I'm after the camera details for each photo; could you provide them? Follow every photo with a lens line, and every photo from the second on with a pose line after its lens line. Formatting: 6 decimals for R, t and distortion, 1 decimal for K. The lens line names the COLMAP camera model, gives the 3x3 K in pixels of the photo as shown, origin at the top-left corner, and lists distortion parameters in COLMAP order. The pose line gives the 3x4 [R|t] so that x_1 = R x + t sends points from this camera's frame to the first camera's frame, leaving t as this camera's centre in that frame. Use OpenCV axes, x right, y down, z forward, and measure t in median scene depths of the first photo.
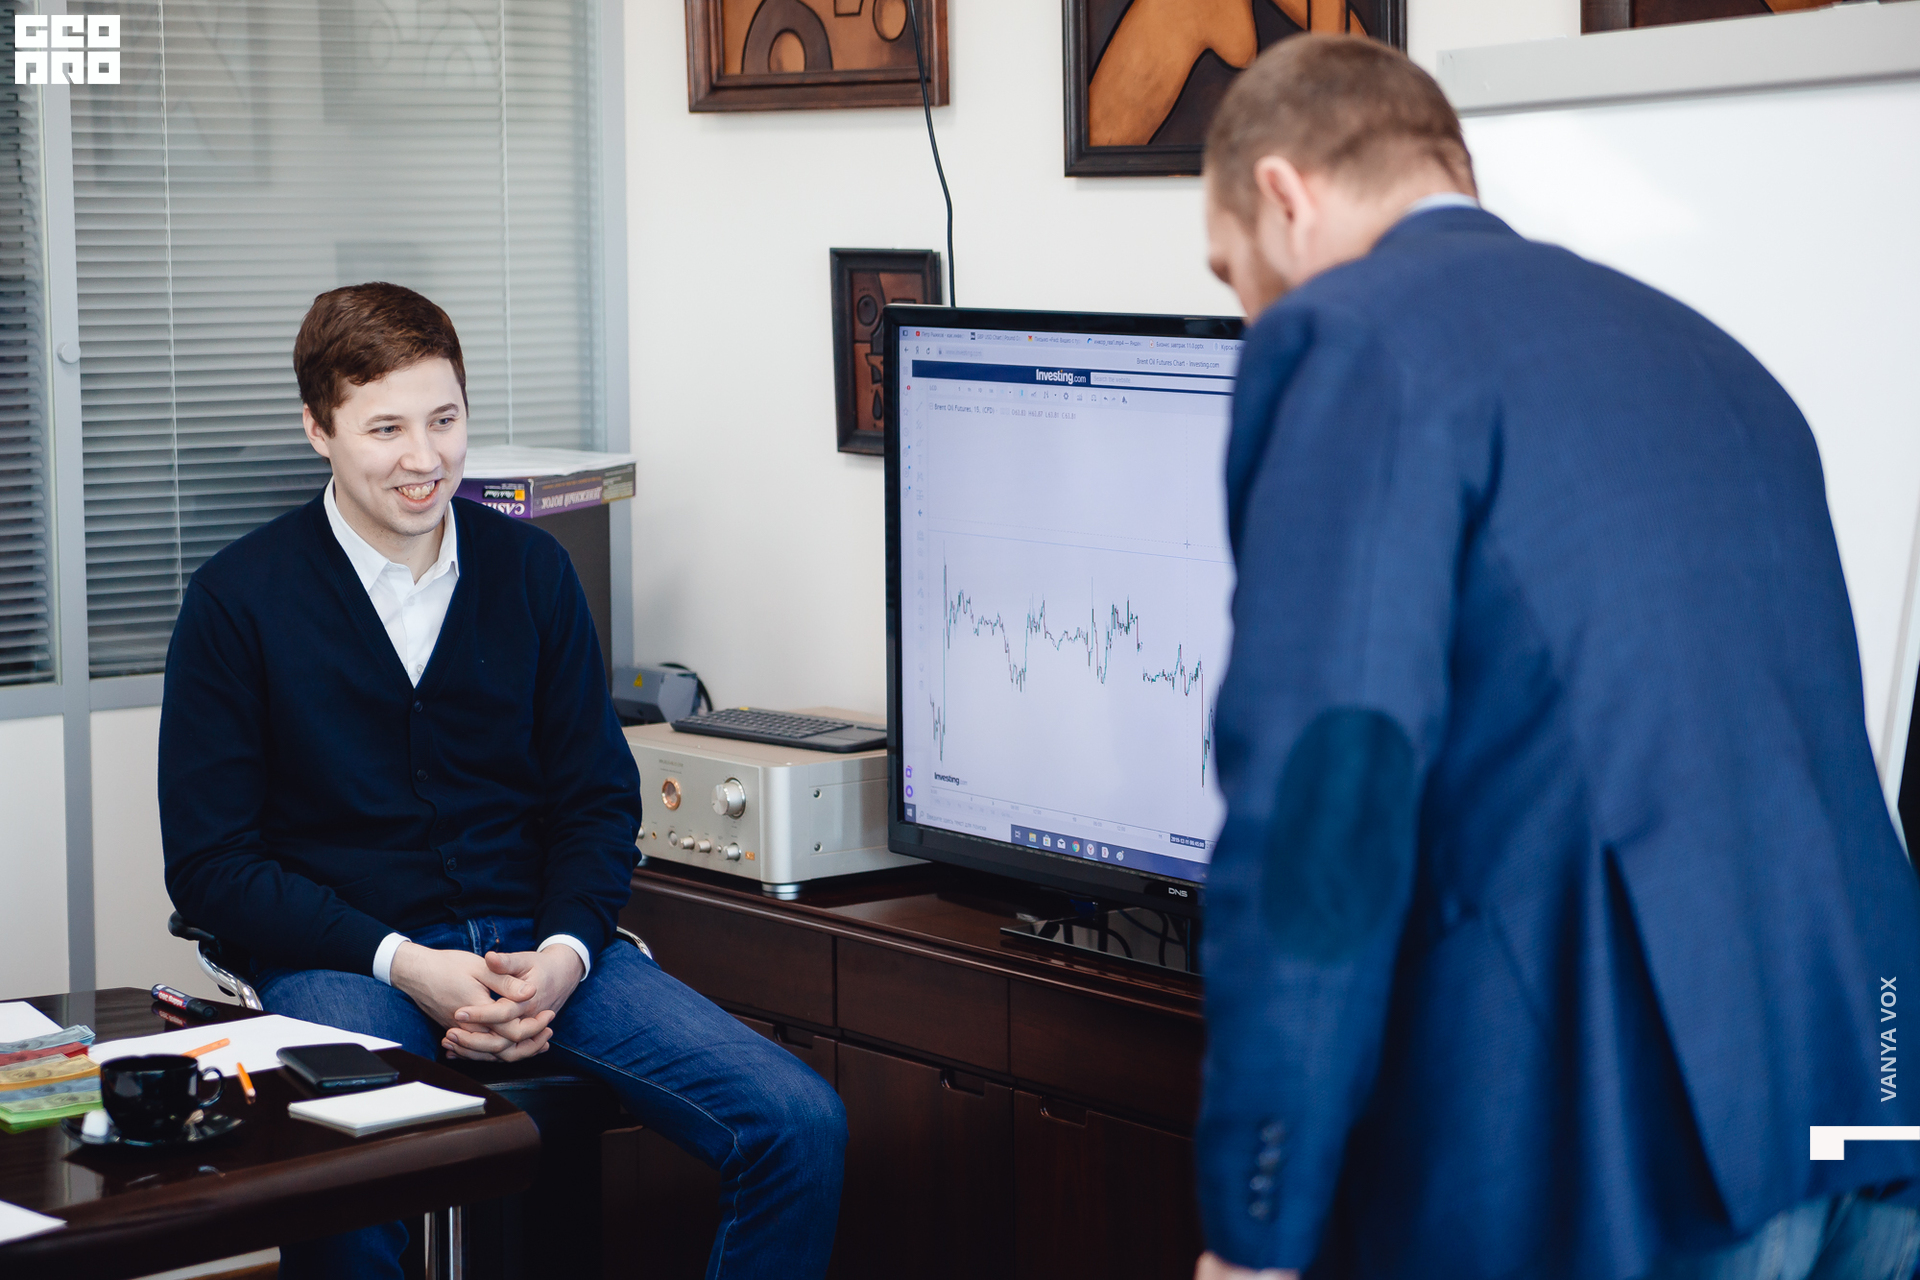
lens RADIAL K [[4060.5, 0, 960.0], [0, 4060.5, 640.0], [0, 0, 1]] dist [0.172650, -0.247571]
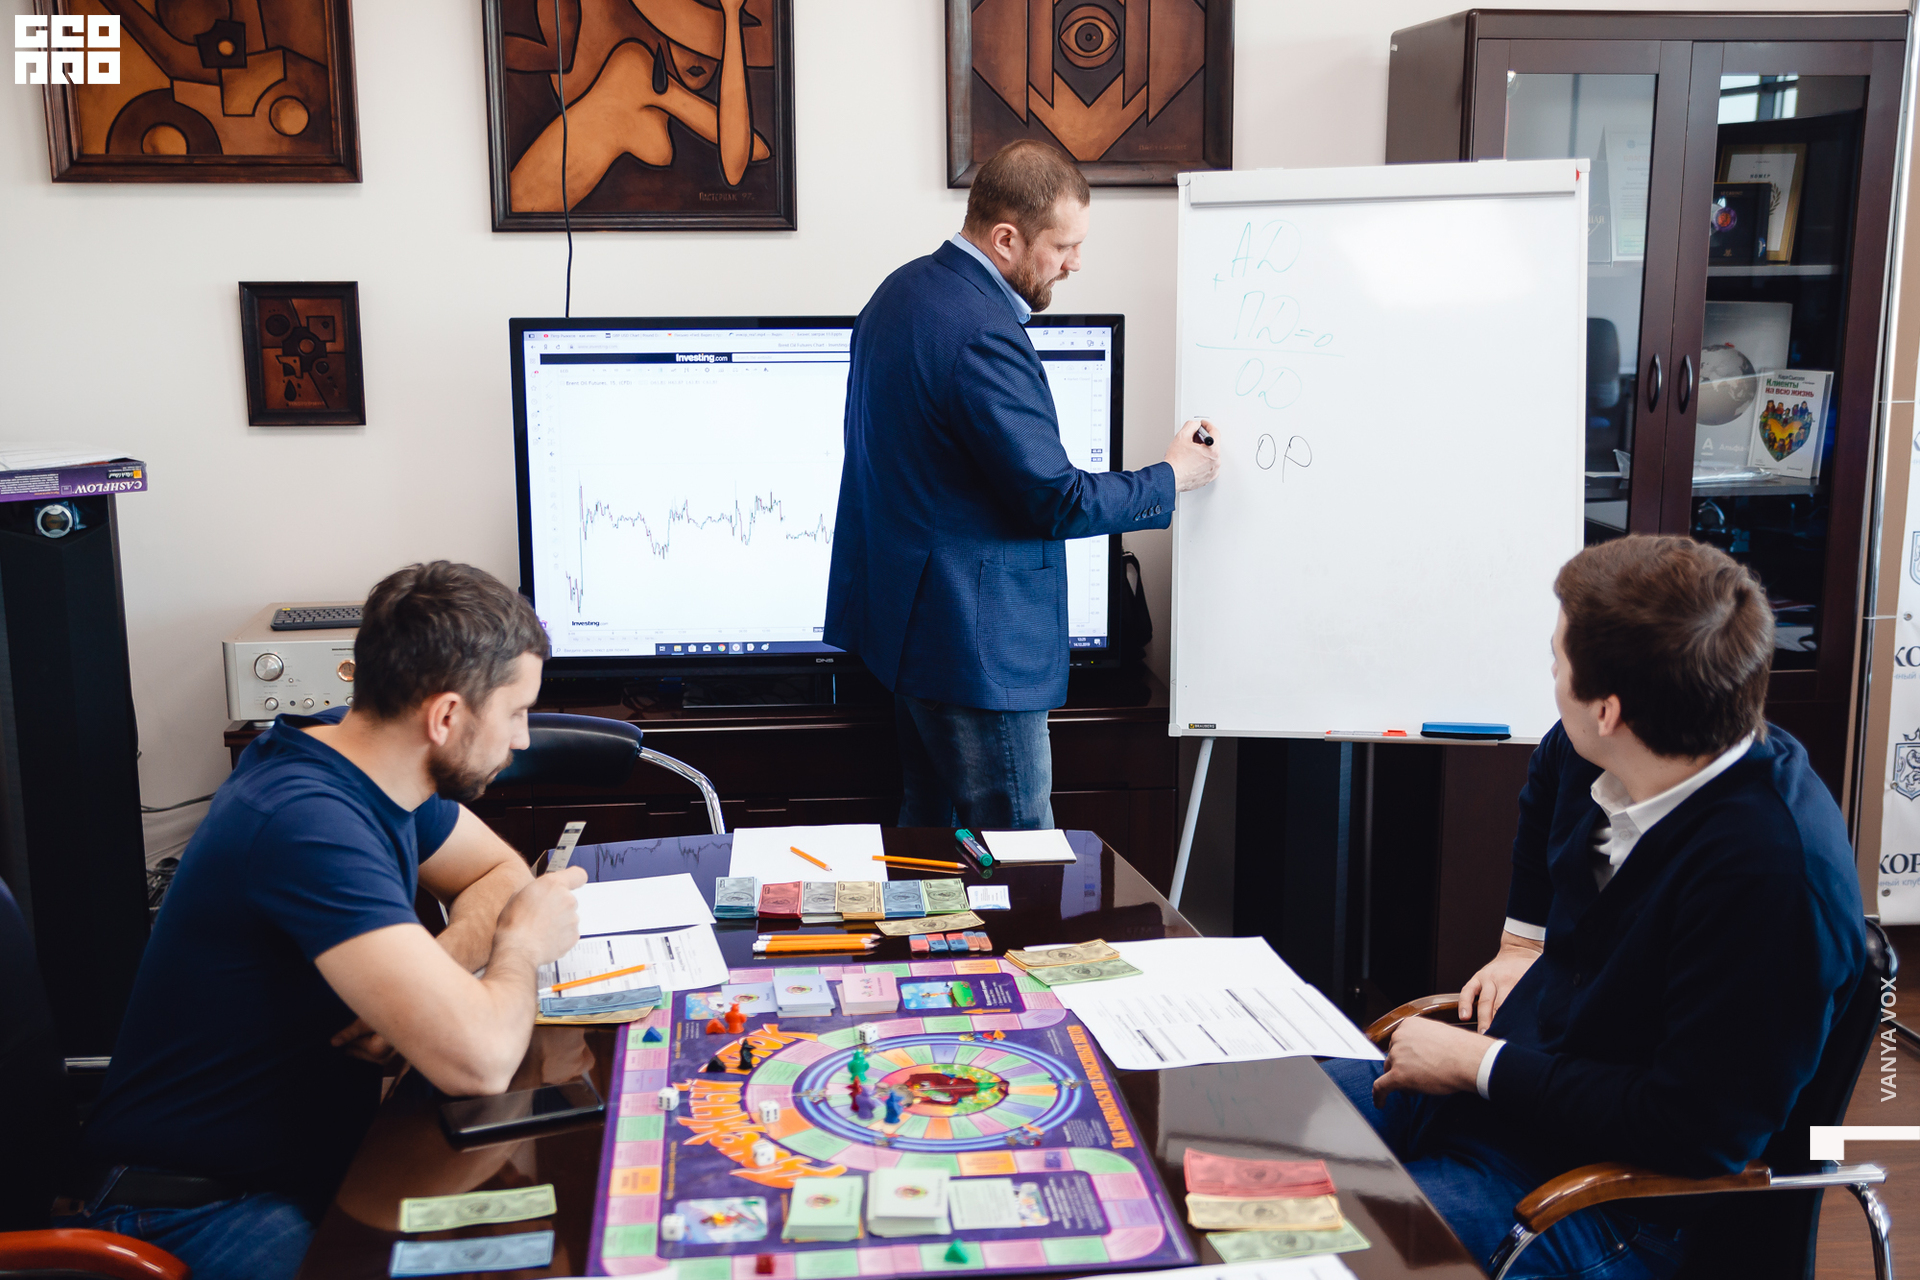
lens RADIAL K [[2079.7, 0, 960.0], [0, 2079.7, 640.0], [0, 0, 1]] dist [-0.027985, 0.120082]
pose [[0.529460, -0.159722, 0.833163, -0.538580], [0.093432, 0.987120, 0.129862, -0.045121], [-0.843174, 0.009087, 0.537564, 0.414232]]
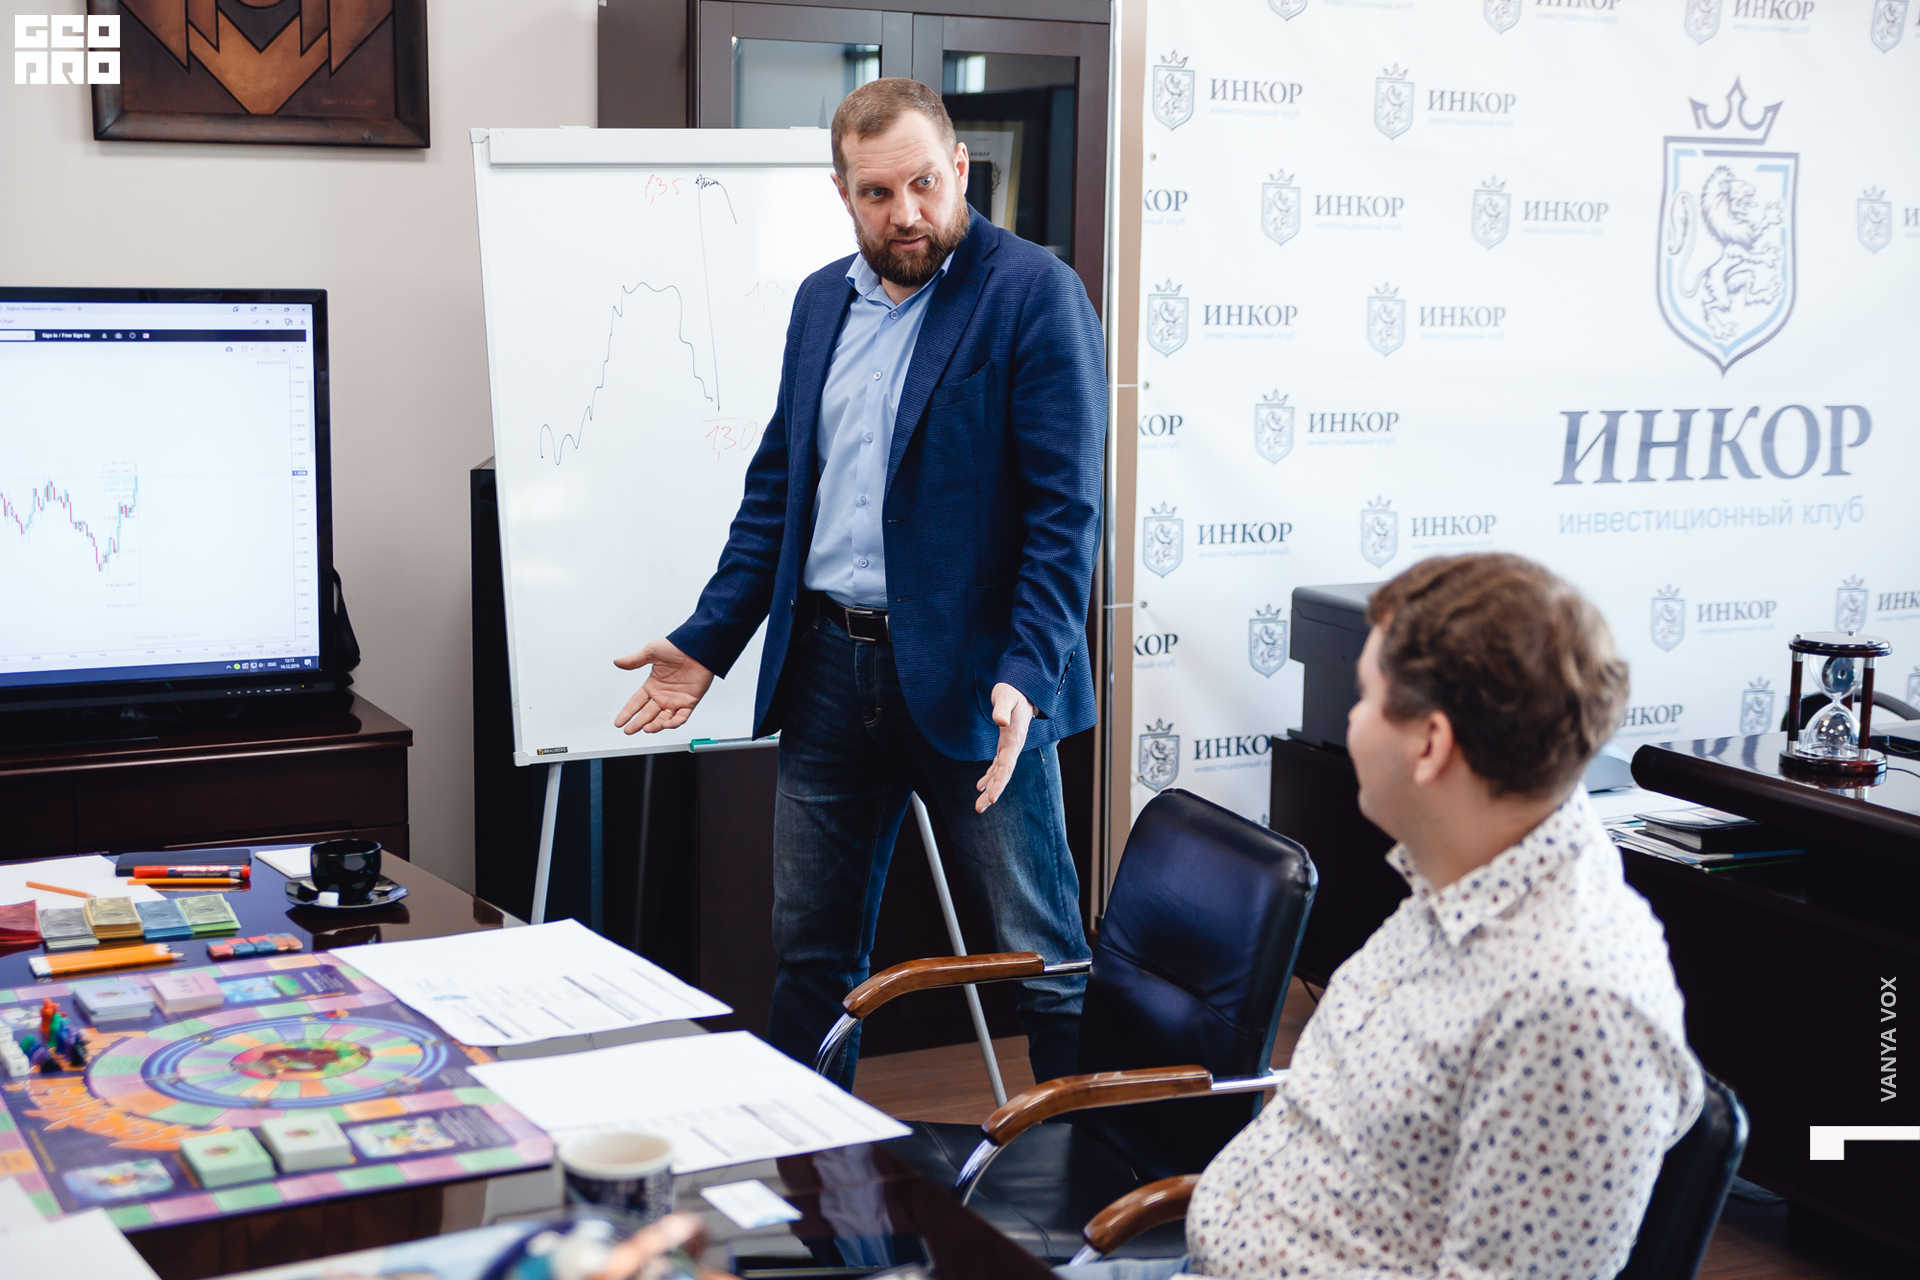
lens RADIAL K [[2677.7, 0, 960.0], [0, 2677.7, 640.0], [0, 0, 1]] dist [0.027727, 0.163061]
pose [[0.184116, -0.144971, 0.972155, -0.670793], [0.091877, 0.987271, 0.129825, -0.040624], [-0.978601, 0.065415, 0.195092, 0.408300]]
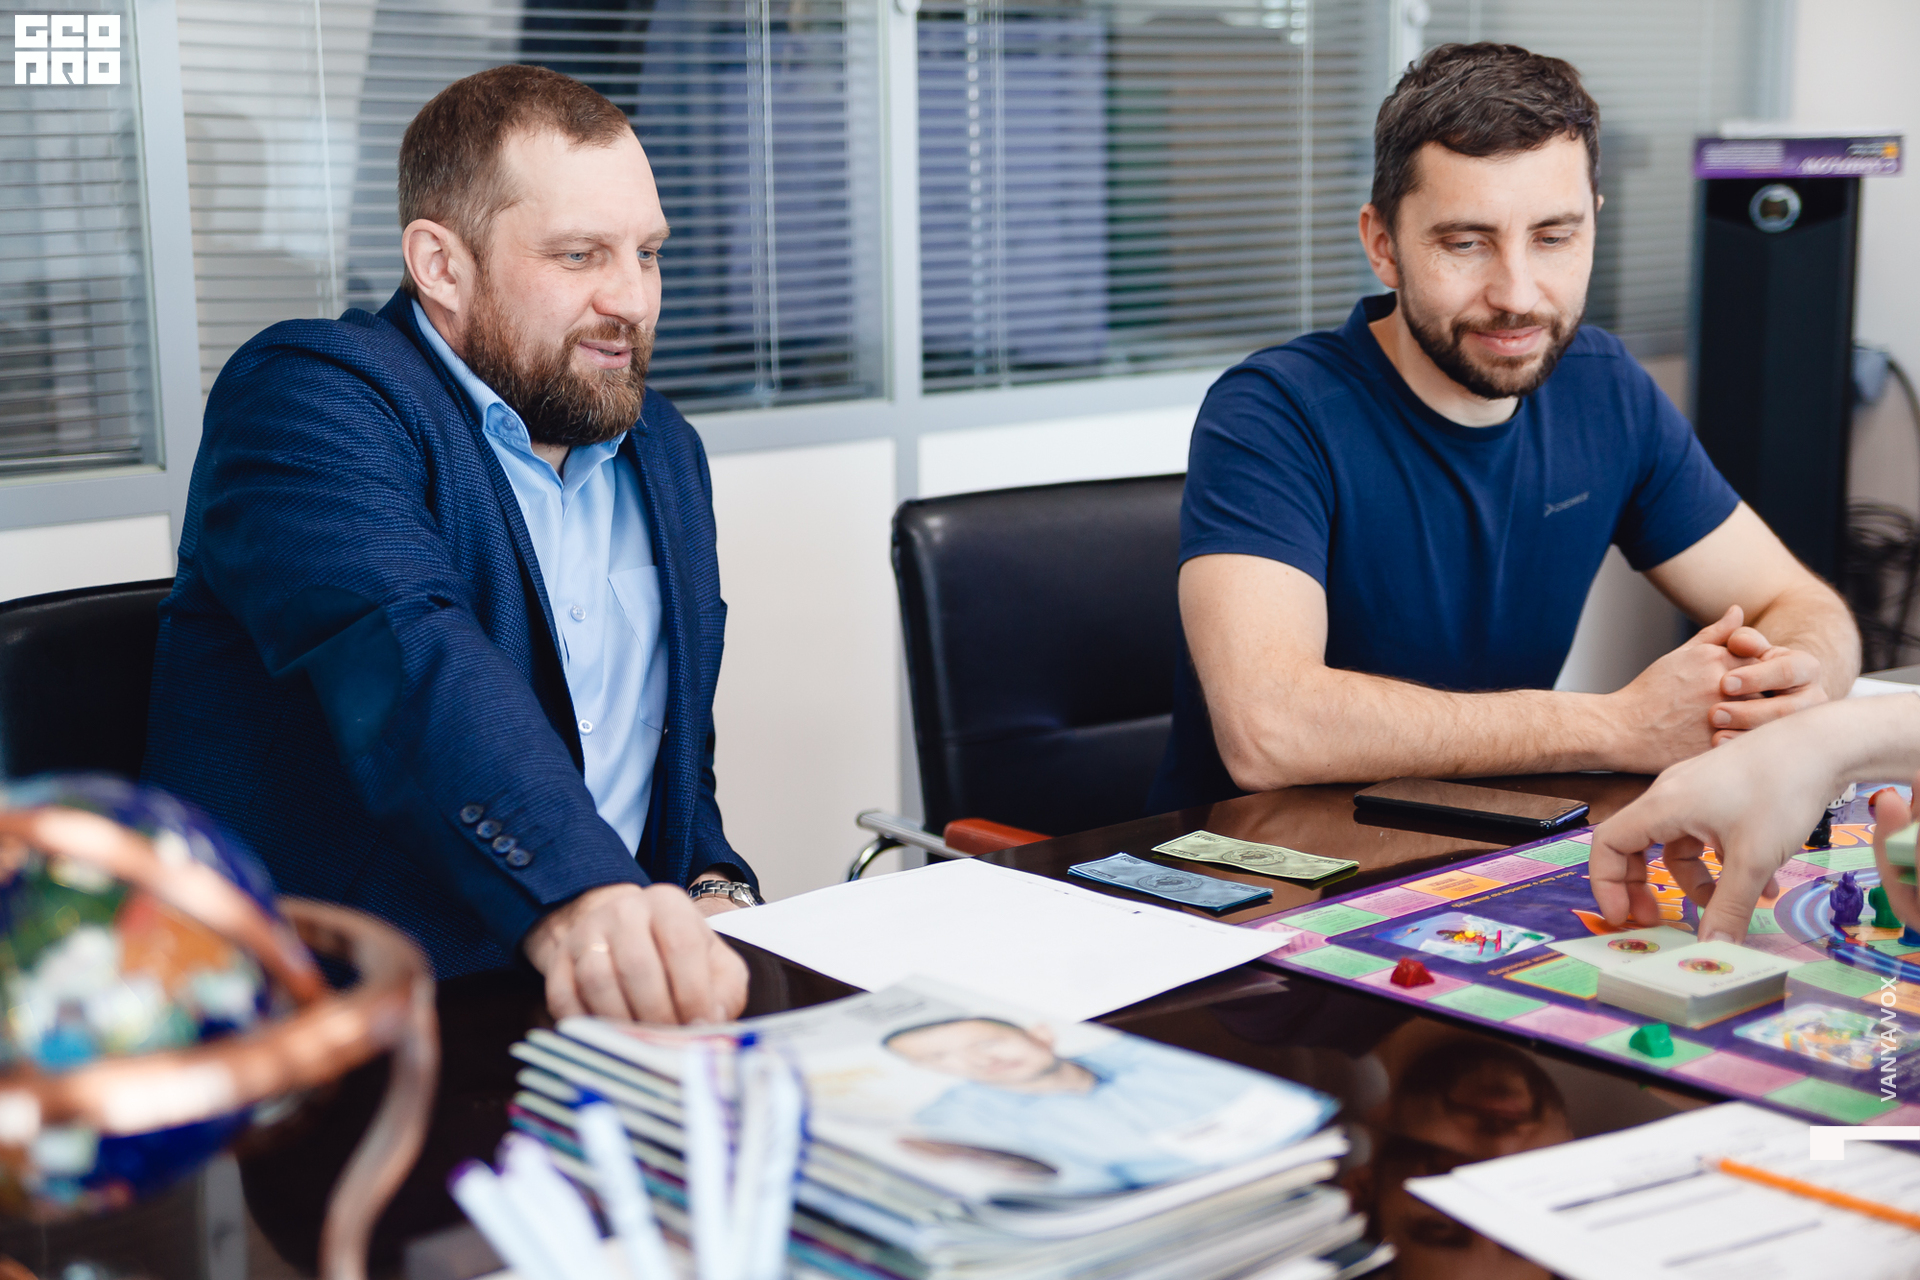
lens RADIAL K [[2746.5, 0, 963.6], [0, 2746.5, 866.2], [0, 0, 1]] dist [0.115647, -0.525383]
pose [[0.998355, -0.013628, 0.055693, -0.369017], [0.005105, 0.988613, 0.150392, 0.032826], [-0.057108, -0.149860, 0.987057, 0.337877]]
